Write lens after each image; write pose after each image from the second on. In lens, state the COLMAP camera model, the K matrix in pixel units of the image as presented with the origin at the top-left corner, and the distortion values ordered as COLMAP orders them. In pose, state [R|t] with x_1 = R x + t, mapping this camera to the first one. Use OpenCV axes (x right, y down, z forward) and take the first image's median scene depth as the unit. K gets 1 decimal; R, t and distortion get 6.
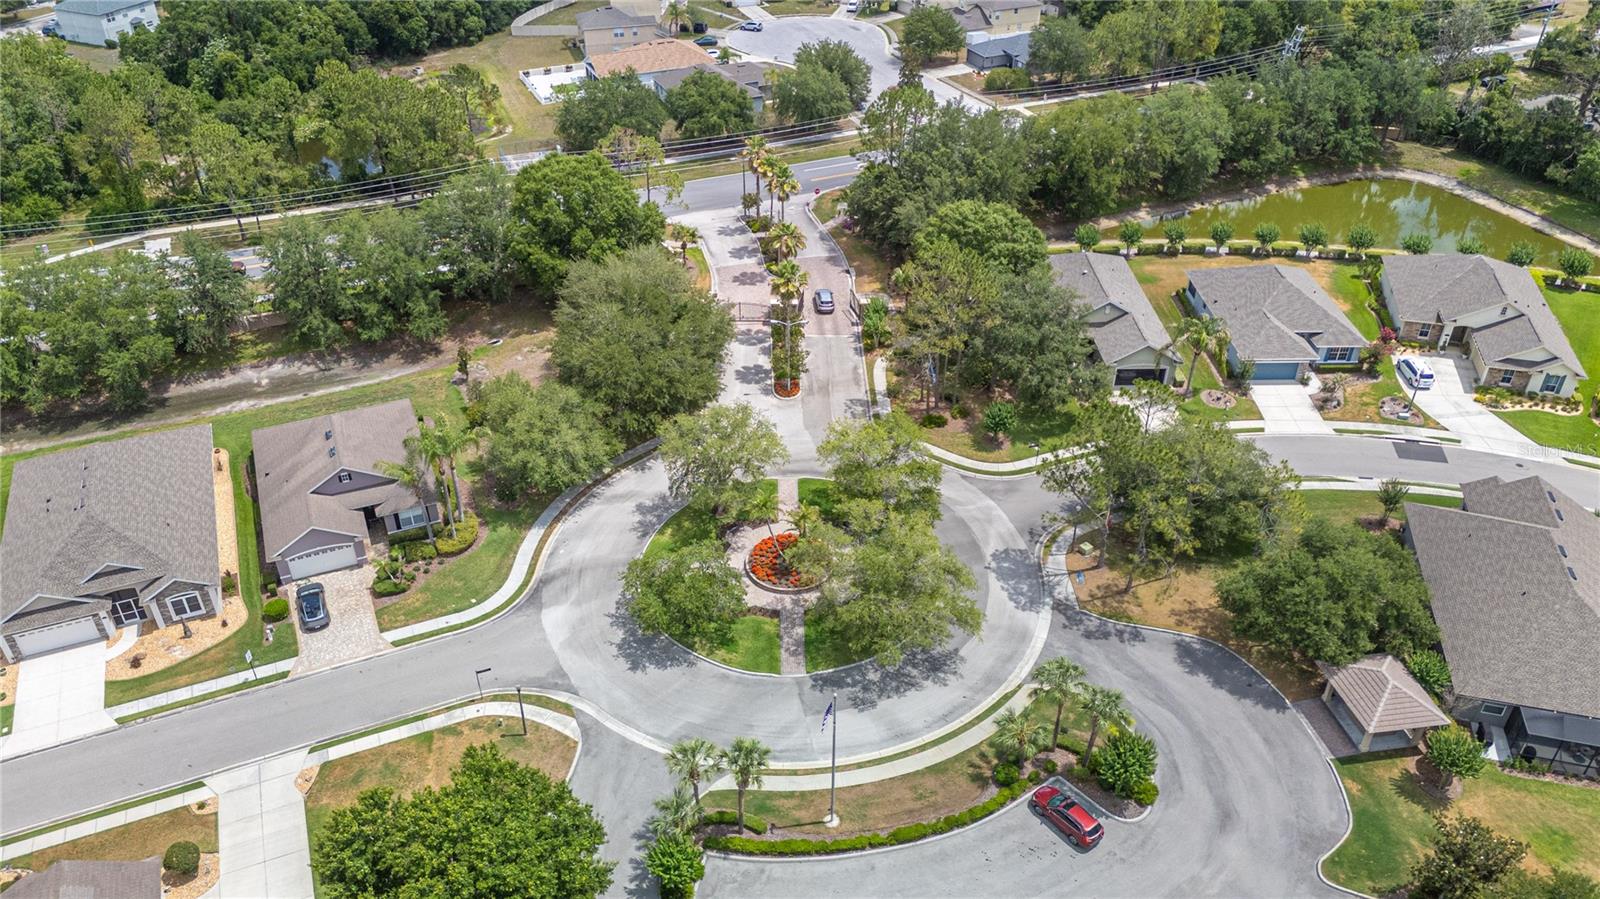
lens RADIAL K [[1149.0, 0, 800.0], [0, 1149.0, 449.5], [0, 0, 1]] dist [0.112869, -0.104310]
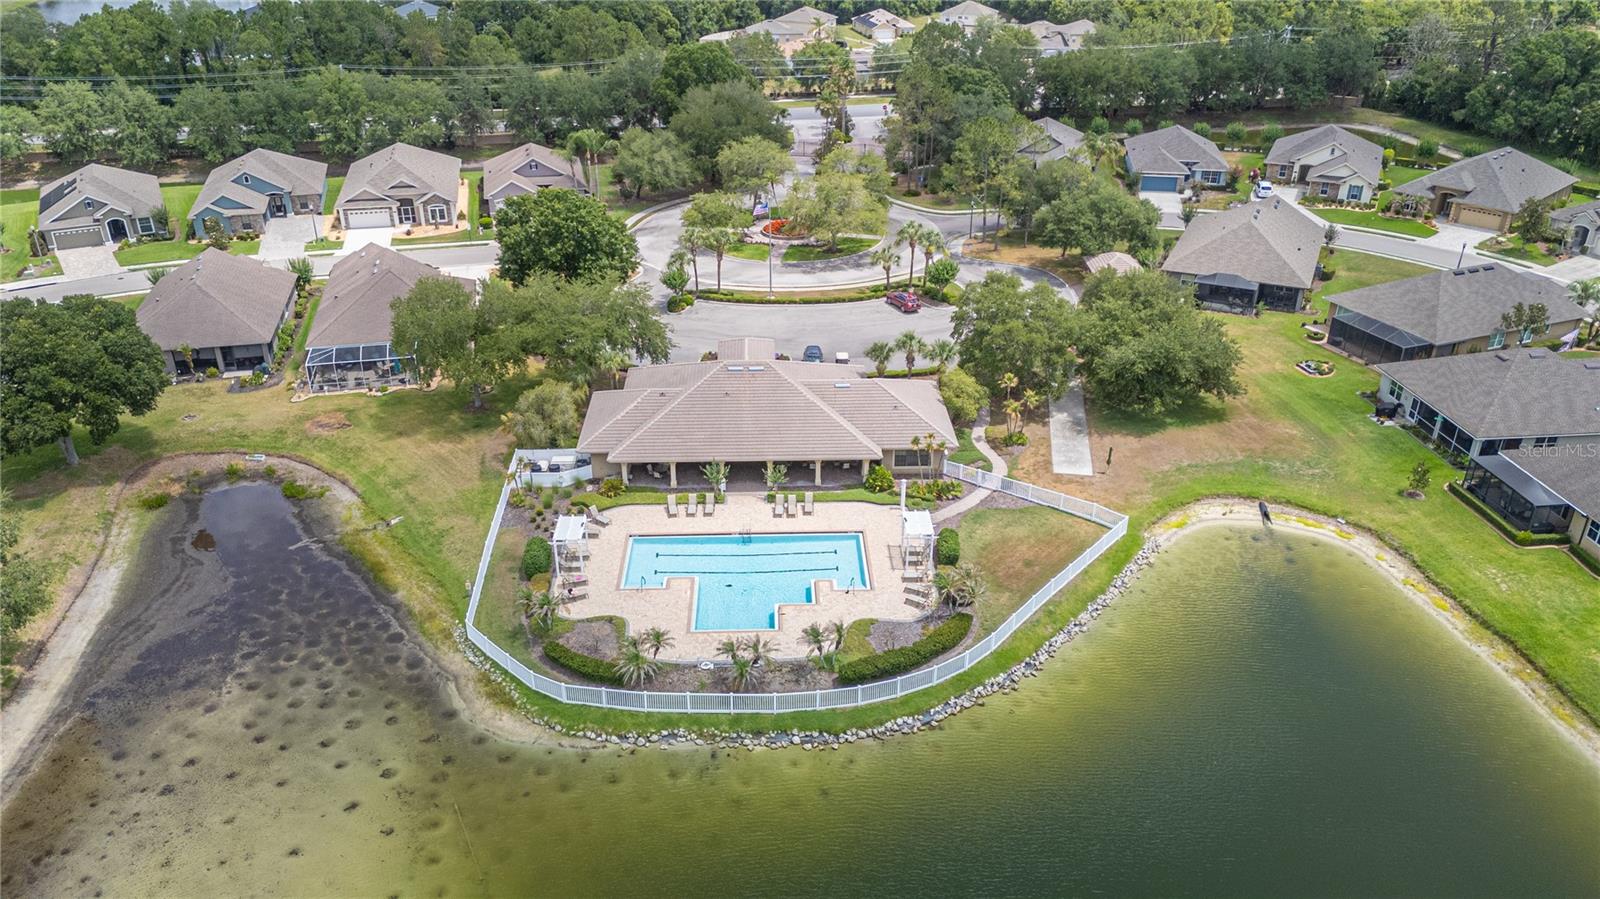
lens RADIAL K [[1149.0, 0, 800.0], [0, 1149.0, 449.5], [0, 0, 1]] dist [0.112869, -0.104310]
pose [[0.982875, 0.088756, -0.161490, 0.269290], [-0.108456, 0.987126, -0.117560, 0.541055], [0.148977, 0.133062, 0.979847, -0.482057]]
